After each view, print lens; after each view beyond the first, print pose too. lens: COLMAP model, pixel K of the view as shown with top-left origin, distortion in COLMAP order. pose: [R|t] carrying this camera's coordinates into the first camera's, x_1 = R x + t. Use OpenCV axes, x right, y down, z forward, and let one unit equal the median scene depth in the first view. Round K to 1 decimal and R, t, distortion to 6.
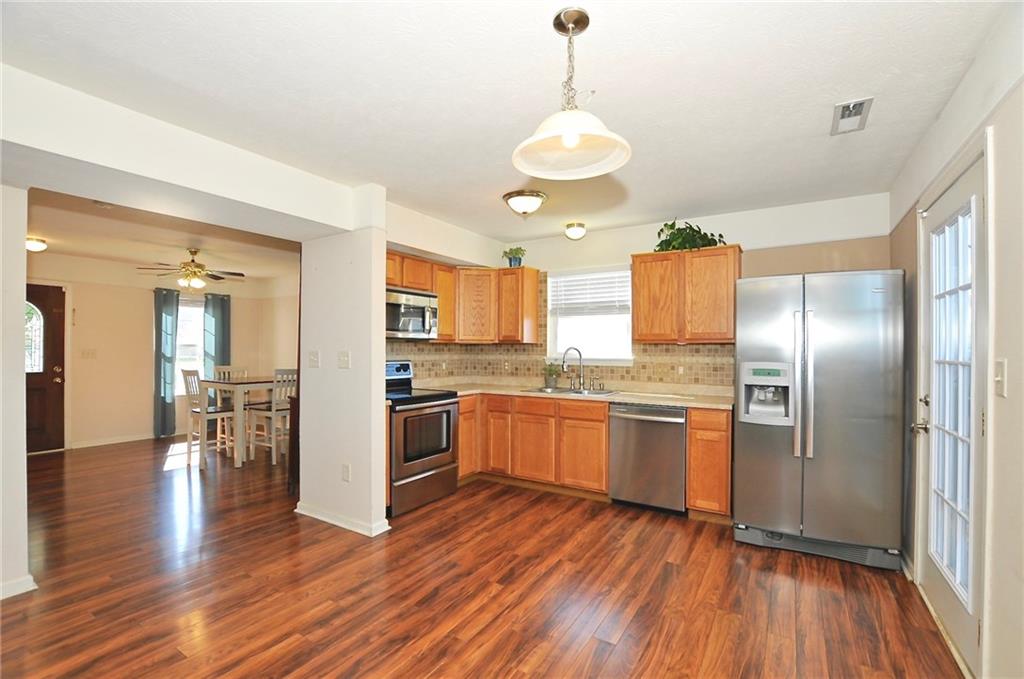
lens RADIAL K [[451.2, 0, 518.7], [0, 451.2, 346.6], [0, 0, 1]] dist [-0.000507, 0.000214]
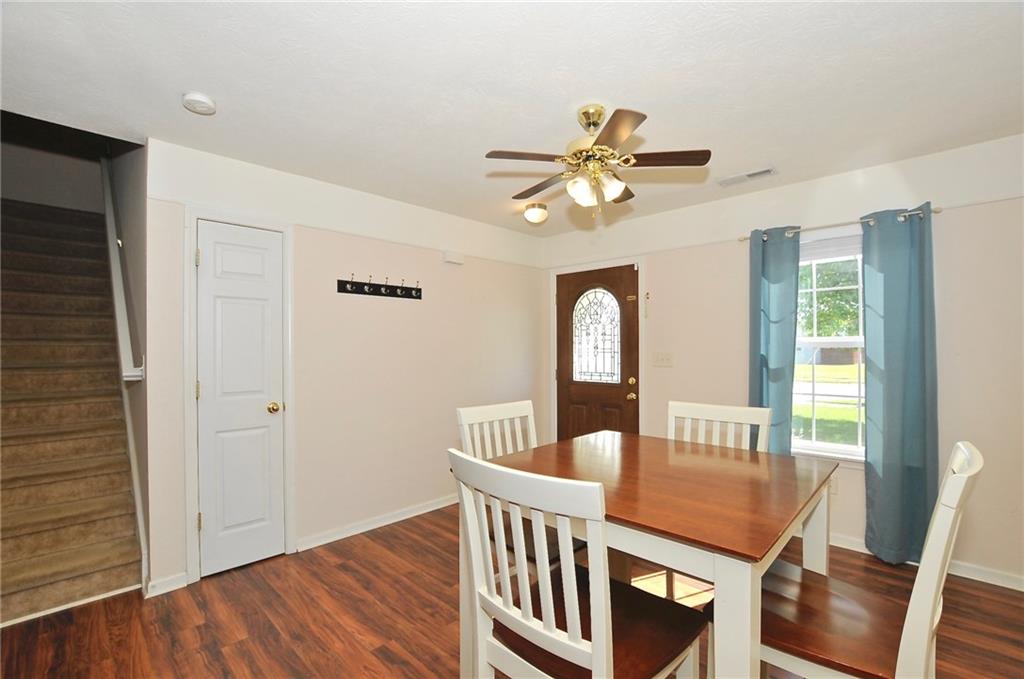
lens RADIAL K [[451.2, 0, 518.7], [0, 451.2, 346.6], [0, 0, 1]] dist [-0.000507, 0.000214]
pose [[-0.217617, -0.005767, -0.976017, -0.282056], [0.007656, 0.999942, -0.007616, 0.001232], [0.976004, -0.009129, -0.217560, 0.974080]]
